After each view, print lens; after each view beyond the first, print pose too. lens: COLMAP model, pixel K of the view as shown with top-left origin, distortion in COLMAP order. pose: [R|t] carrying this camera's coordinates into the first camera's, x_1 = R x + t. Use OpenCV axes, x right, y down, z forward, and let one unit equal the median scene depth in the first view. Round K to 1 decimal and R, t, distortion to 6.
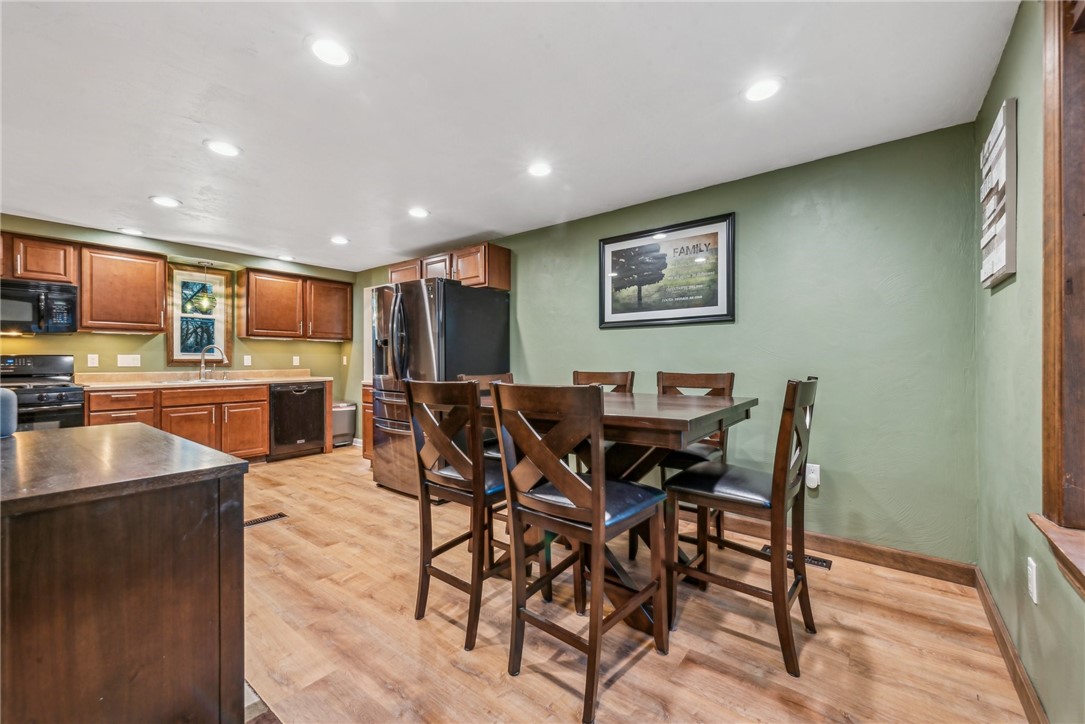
lens RADIAL K [[430.1, 0, 546.9], [0, 430.1, 360.8], [0, 0, 1]] dist [0.007986, -0.004358]
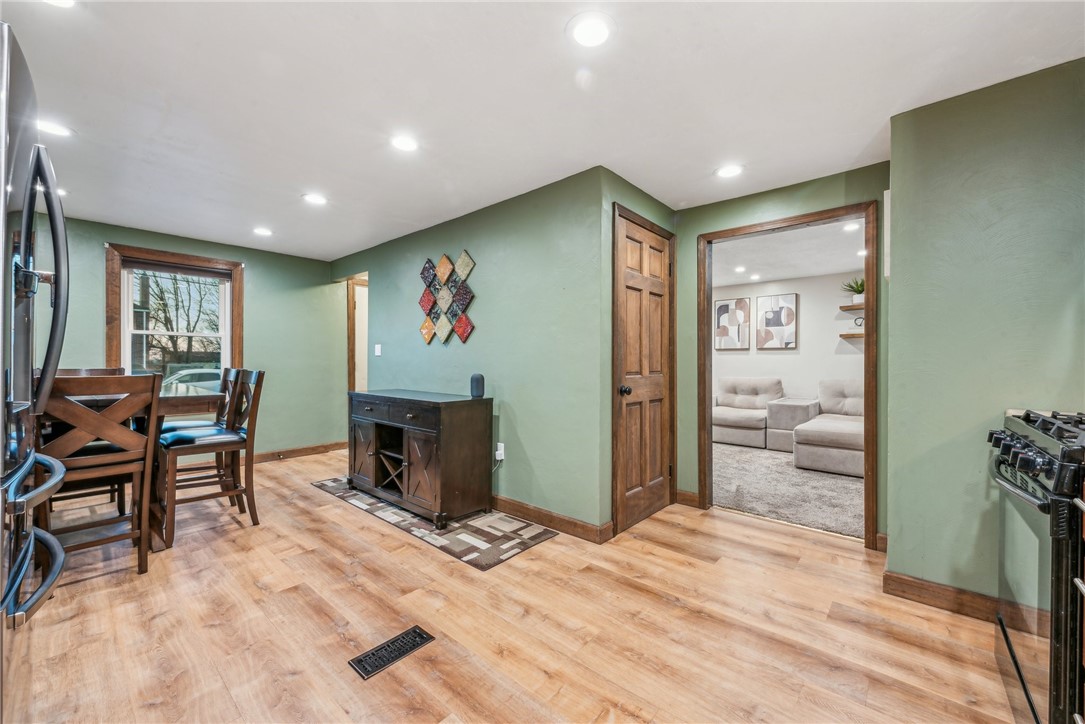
lens RADIAL K [[430.1, 0, 546.9], [0, 430.1, 360.8], [0, 0, 1]] dist [0.007986, -0.004358]
pose [[-0.998039, -0.001776, 0.062573, -0.591107], [-0.001953, 0.999994, -0.002760, 0.004669], [-0.062568, -0.002877, -0.998037, 1.023520]]
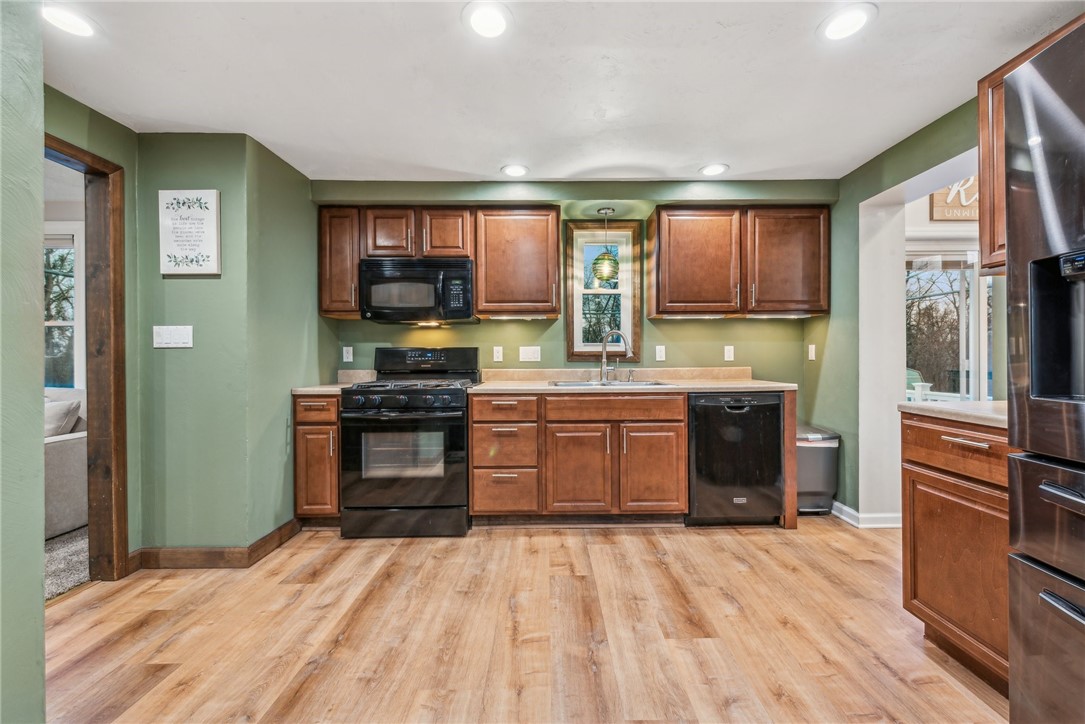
lens RADIAL K [[430.1, 0, 546.9], [0, 430.1, 360.8], [0, 0, 1]] dist [0.007986, -0.004358]
pose [[0.611680, 0.001579, -0.791104, -0.315261], [0.004550, 0.999974, 0.005514, 0.007398], [0.791092, -0.006972, 0.611657, 0.517778]]
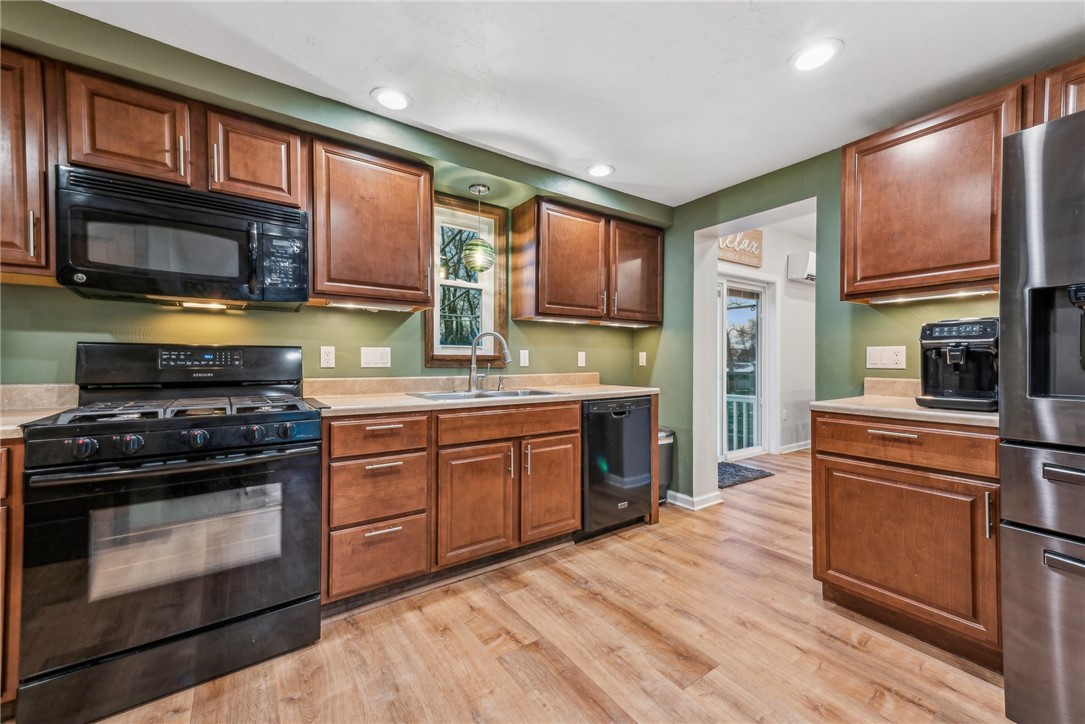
lens RADIAL K [[434.9, 0, 544.6], [0, 434.9, 363.6], [0, 0, 1]] dist [0.026793, -0.000112]
pose [[0.952878, 0.001998, -0.303348, -0.542202], [-0.001251, 0.999996, 0.002659, 0.006021], [0.303352, -0.002155, 0.952876, 0.480542]]
